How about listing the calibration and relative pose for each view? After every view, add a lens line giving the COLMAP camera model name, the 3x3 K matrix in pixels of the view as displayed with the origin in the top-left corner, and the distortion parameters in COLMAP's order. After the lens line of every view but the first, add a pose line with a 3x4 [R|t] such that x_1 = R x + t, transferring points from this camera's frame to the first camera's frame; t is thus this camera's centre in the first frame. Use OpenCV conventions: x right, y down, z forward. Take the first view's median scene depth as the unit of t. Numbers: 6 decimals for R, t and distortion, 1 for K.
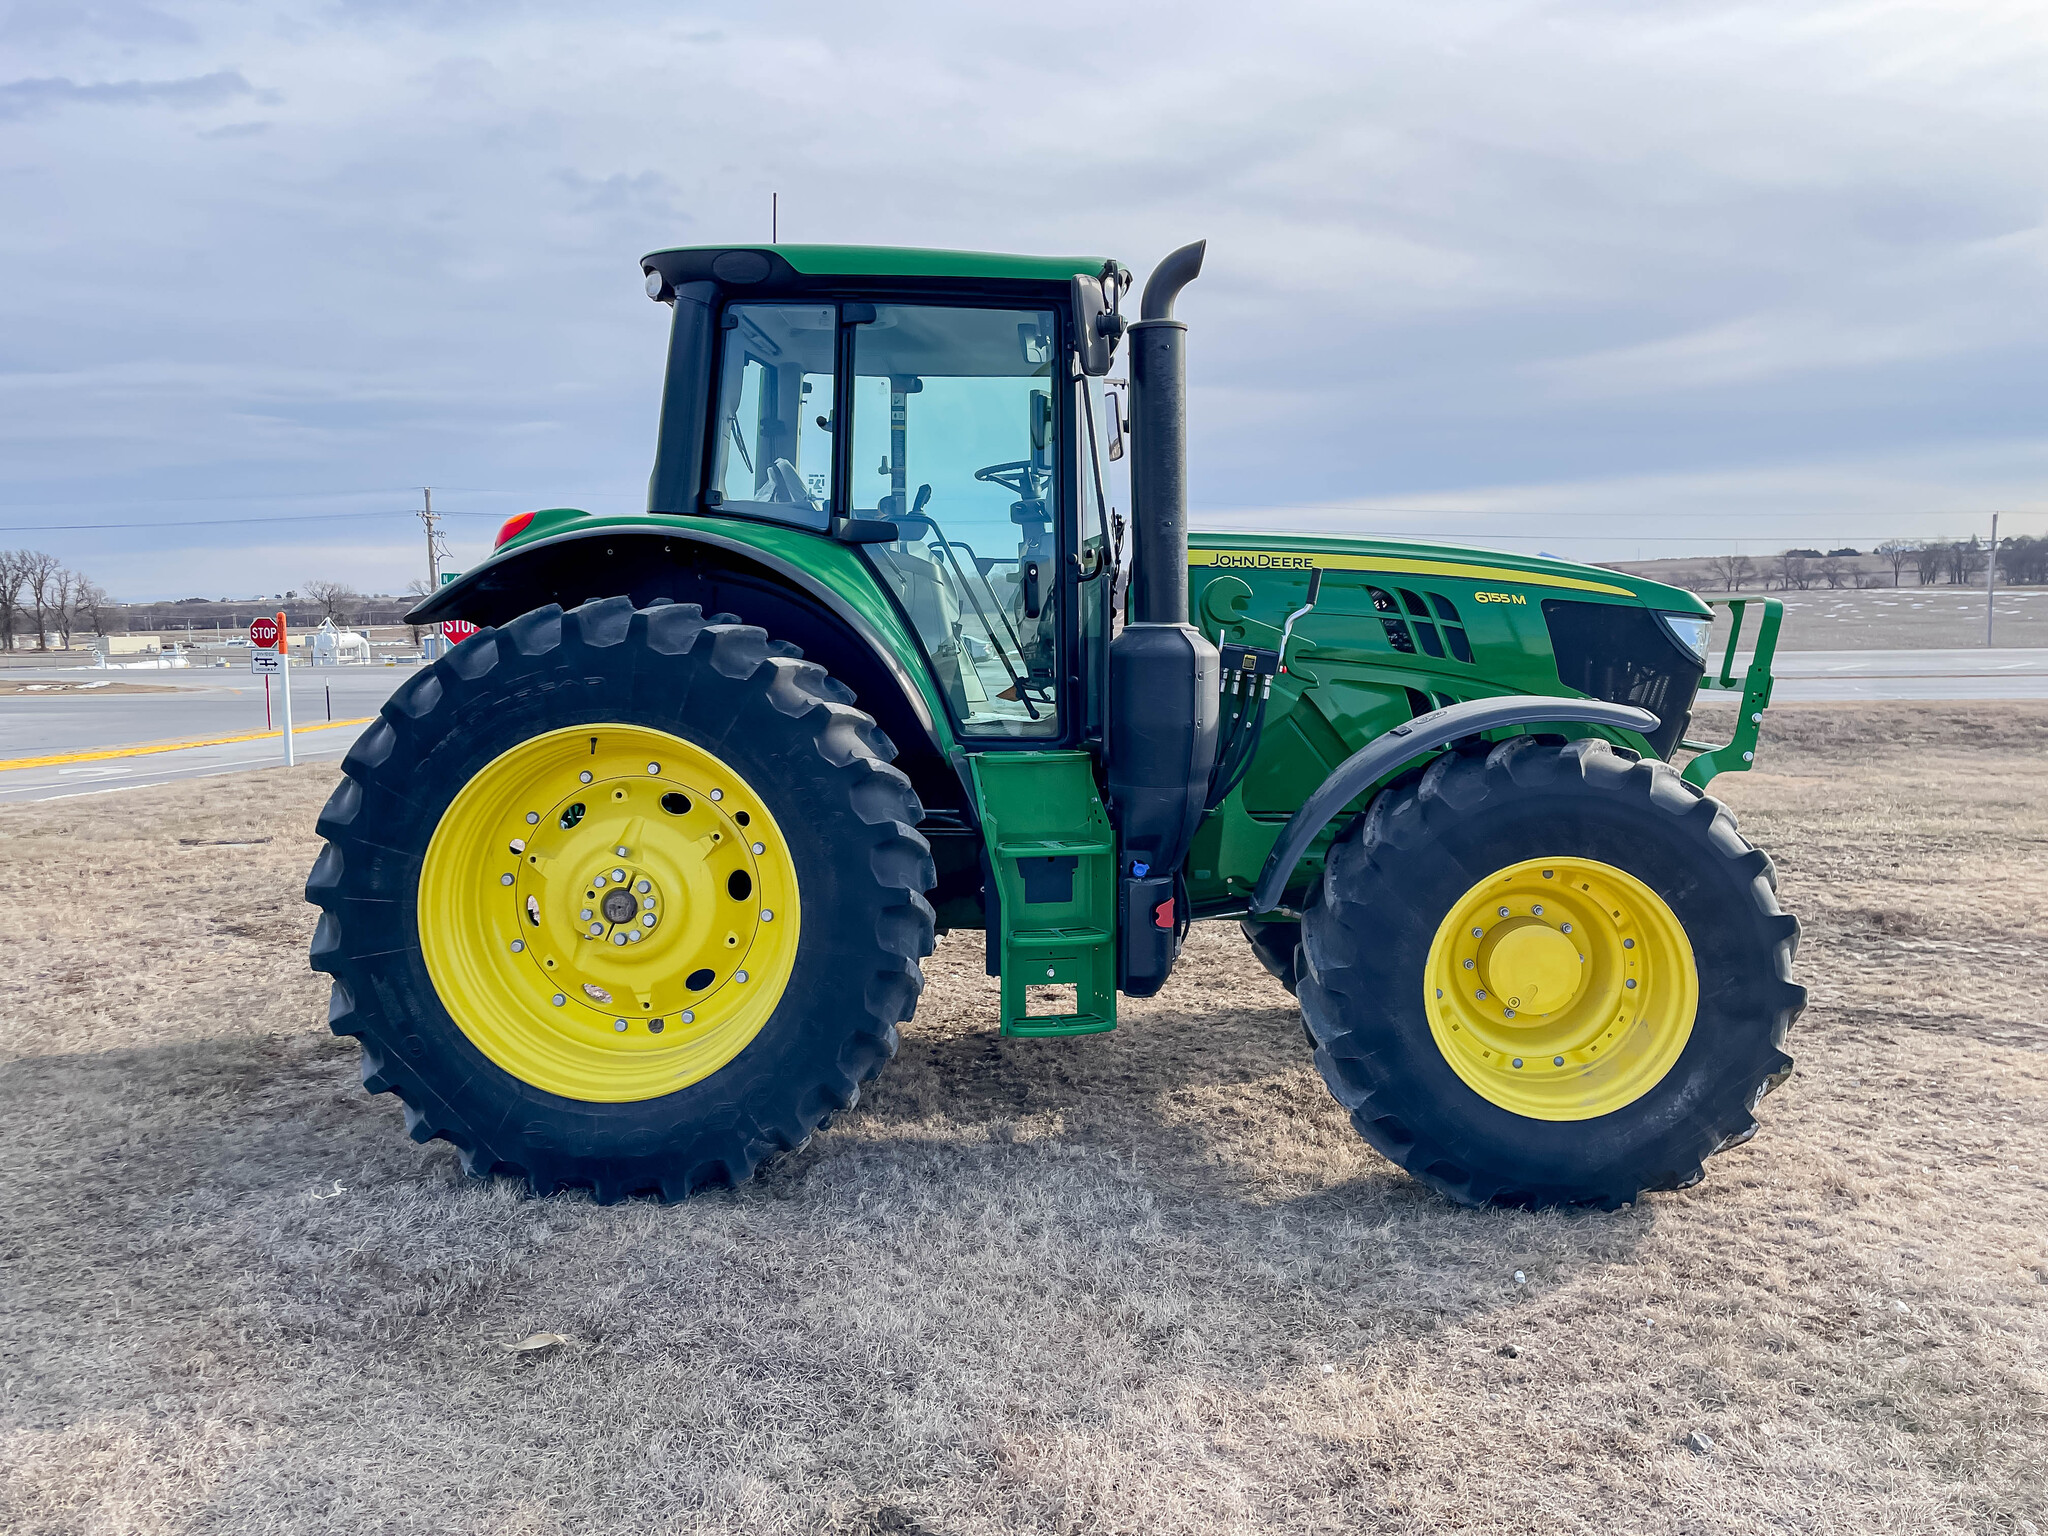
lens RADIAL K [[1600.9, 0, 1001.4], [0, 1600.9, 740.9], [0, 0, 1]] dist [0.103084, -0.117828]
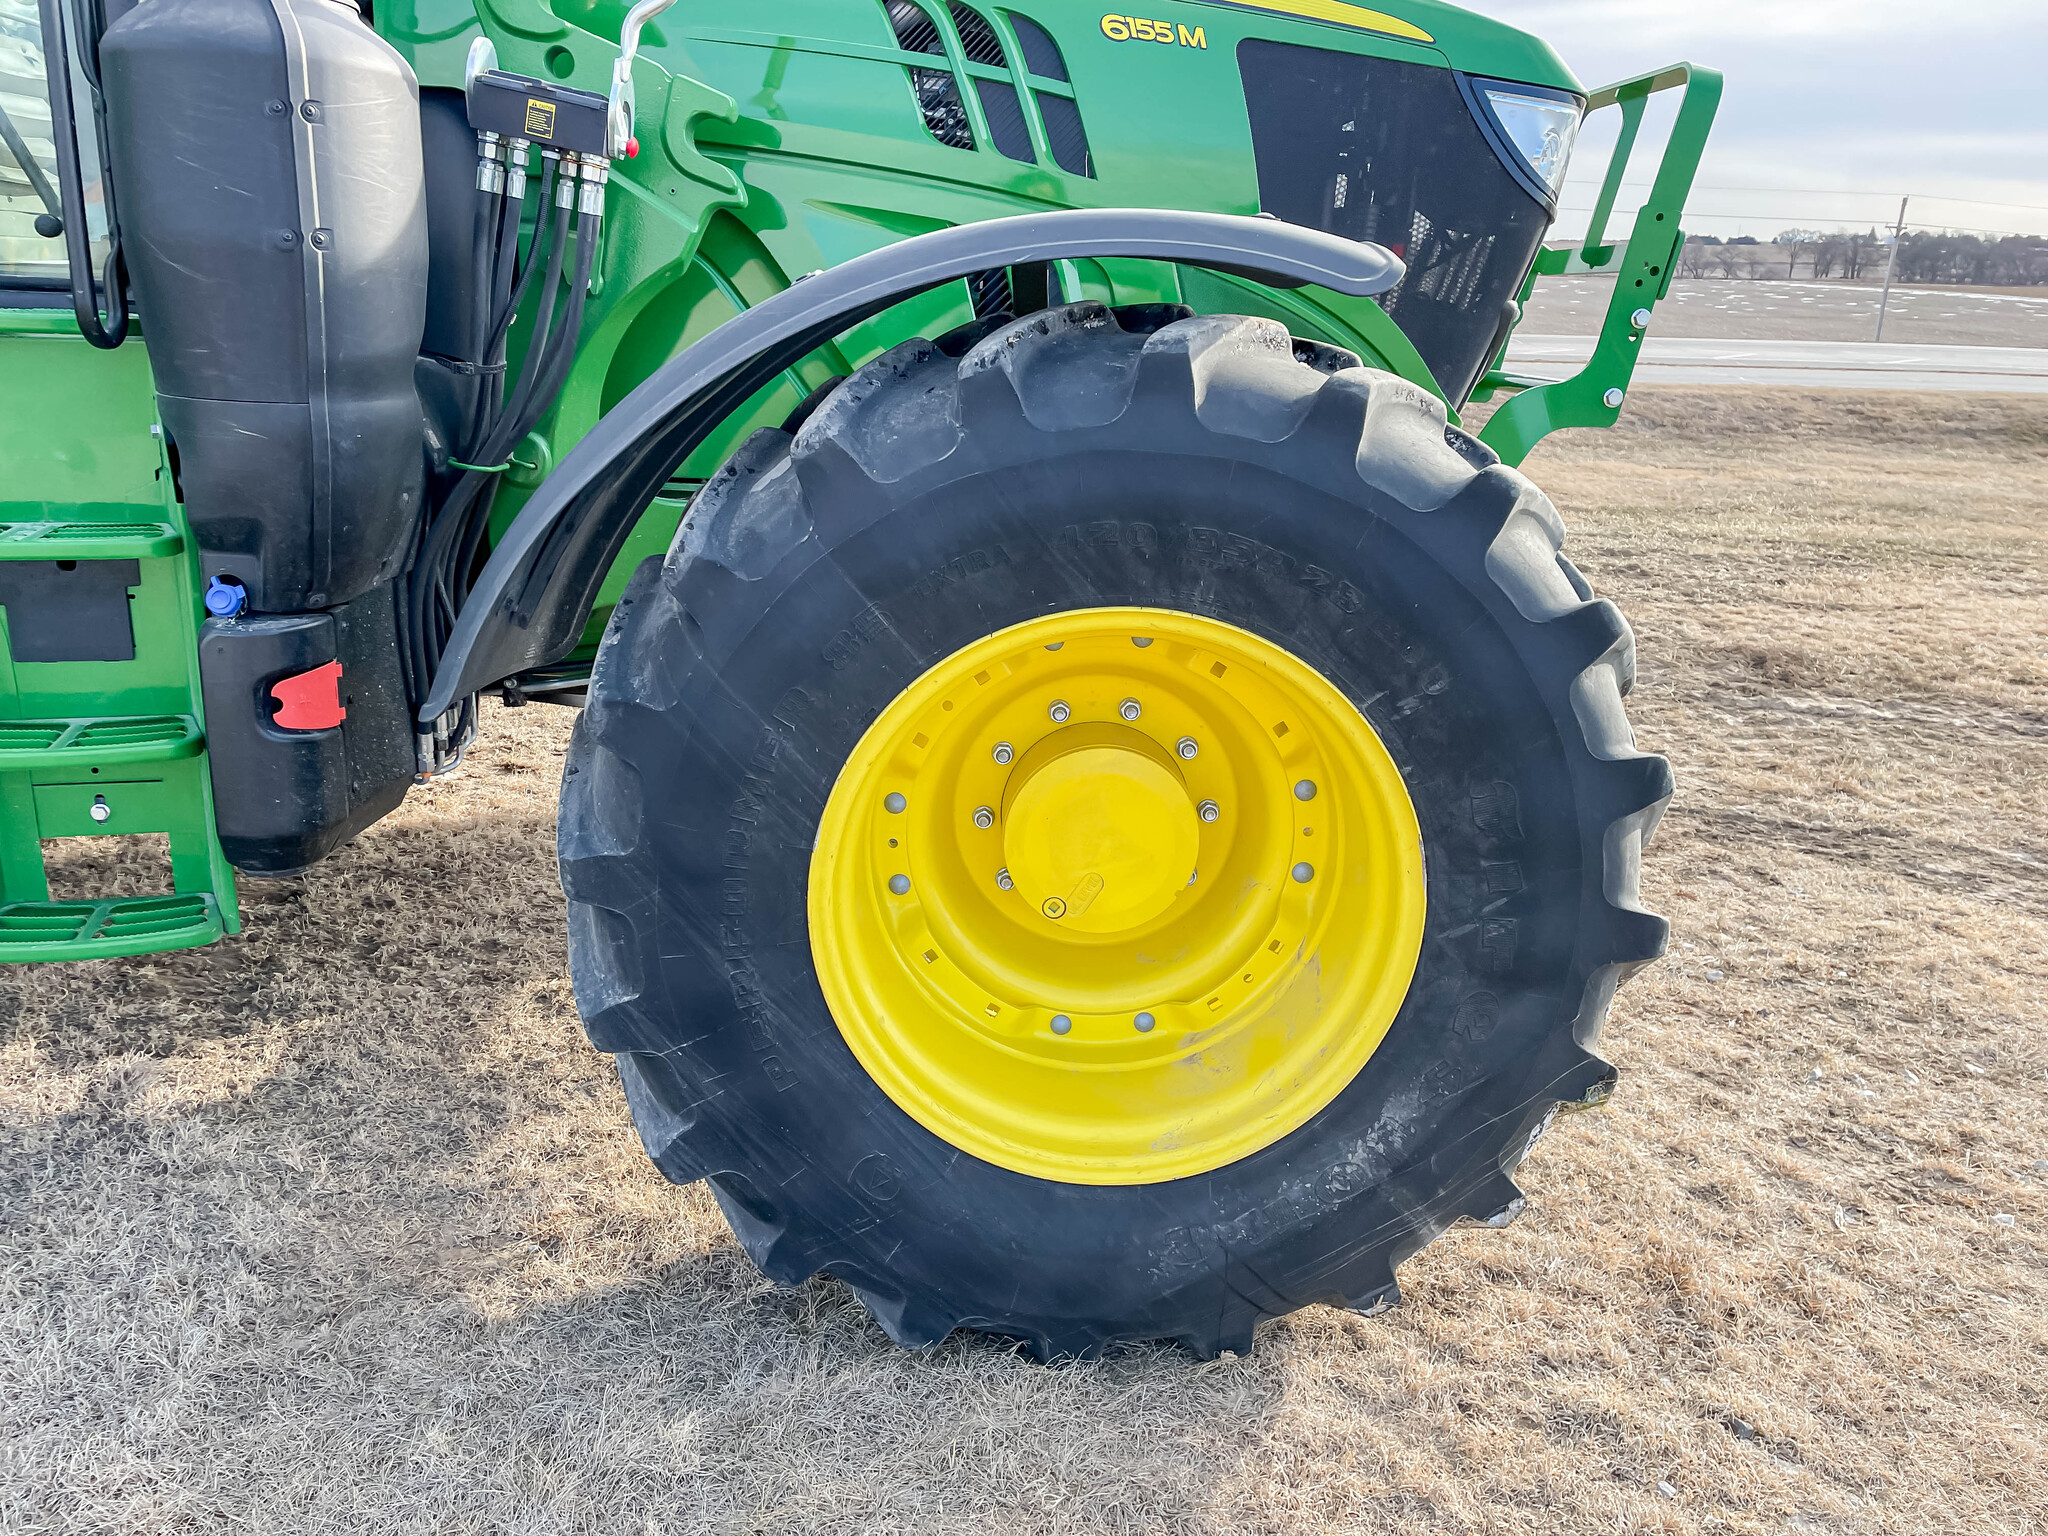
lens RADIAL K [[1503.7, 0, 1000.9], [0, 1503.7, 756.8], [0, 0, 1]] dist [0.089847, -0.102764]
pose [[0.998014, 0.026230, 0.057272, 0.214982], [-0.038117, 0.975309, 0.217531, 0.019837], [-0.050152, -0.219282, 0.974372, 0.459000]]
